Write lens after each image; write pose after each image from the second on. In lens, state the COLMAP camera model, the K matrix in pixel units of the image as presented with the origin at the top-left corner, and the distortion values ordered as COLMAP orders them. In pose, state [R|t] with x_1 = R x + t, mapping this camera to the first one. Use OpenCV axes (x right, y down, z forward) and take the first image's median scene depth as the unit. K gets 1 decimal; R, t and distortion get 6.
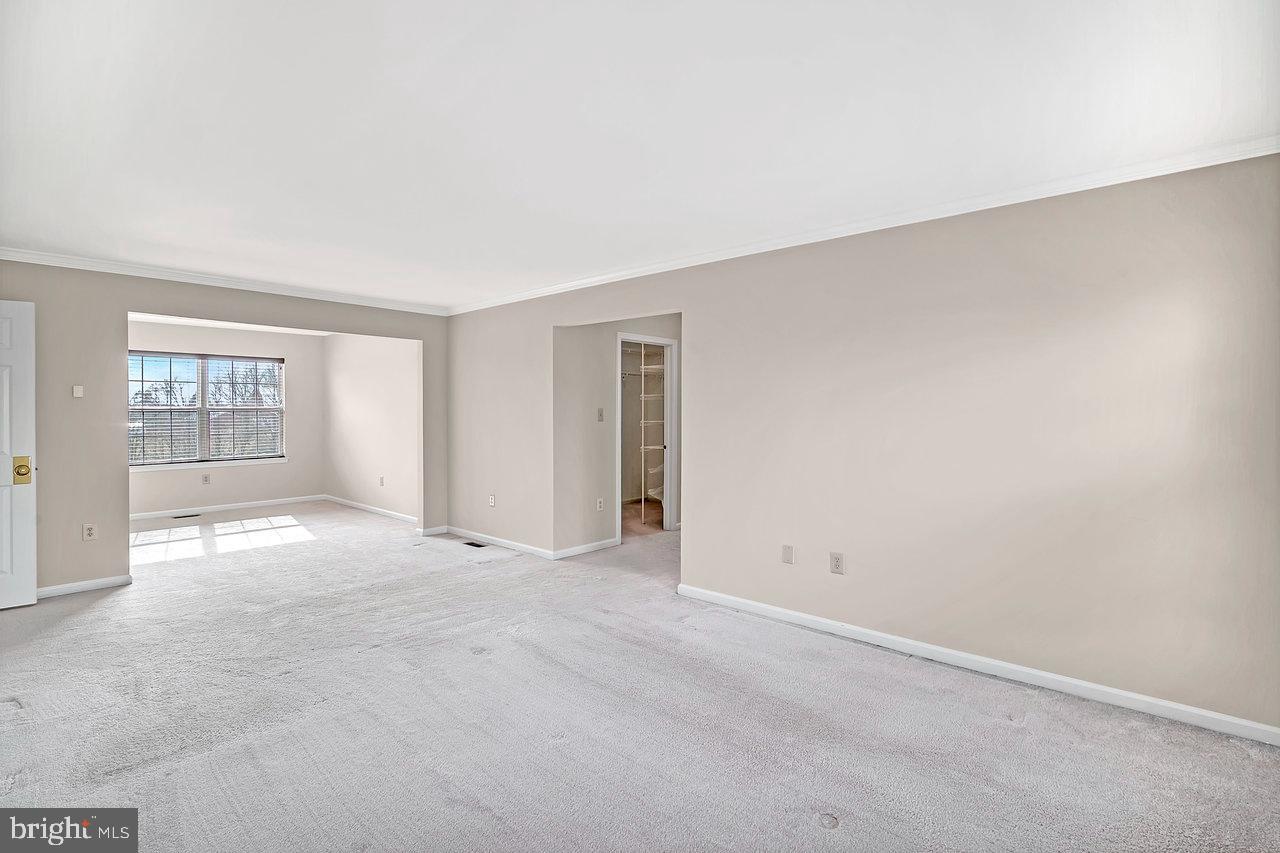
lens RADIAL K [[598.6, 0, 639.3], [0, 598.6, 420.0], [0, 0, 1]] dist [-0.008424, -0.002570]
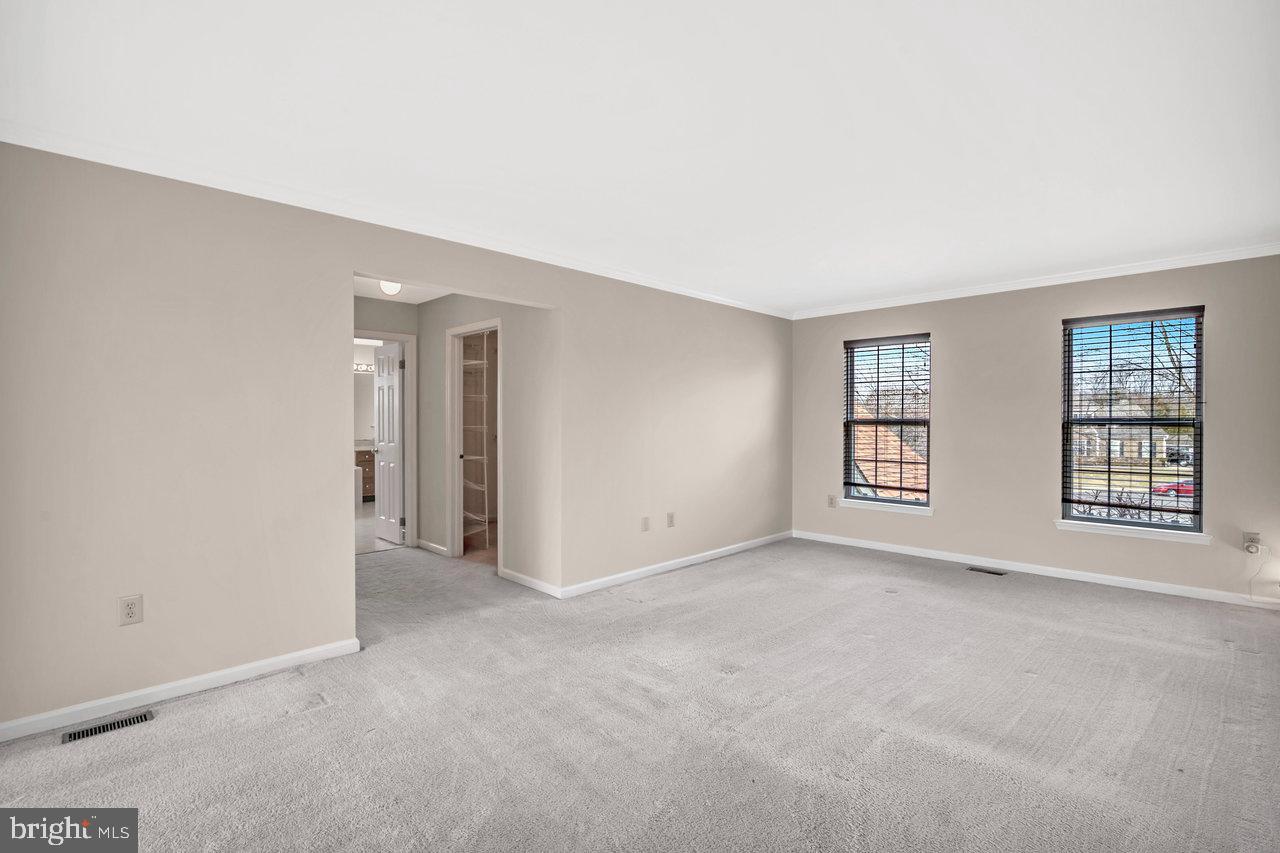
lens RADIAL K [[598.6, 0, 637.9], [0, 598.6, 422.8], [0, 0, 1]] dist [-0.008424, -0.002570]
pose [[0.052252, -0.005519, 0.998619, -1.033353], [0.012627, 0.999908, 0.004865, 0.000683], [-0.998554, 0.012355, 0.052317, 0.945810]]
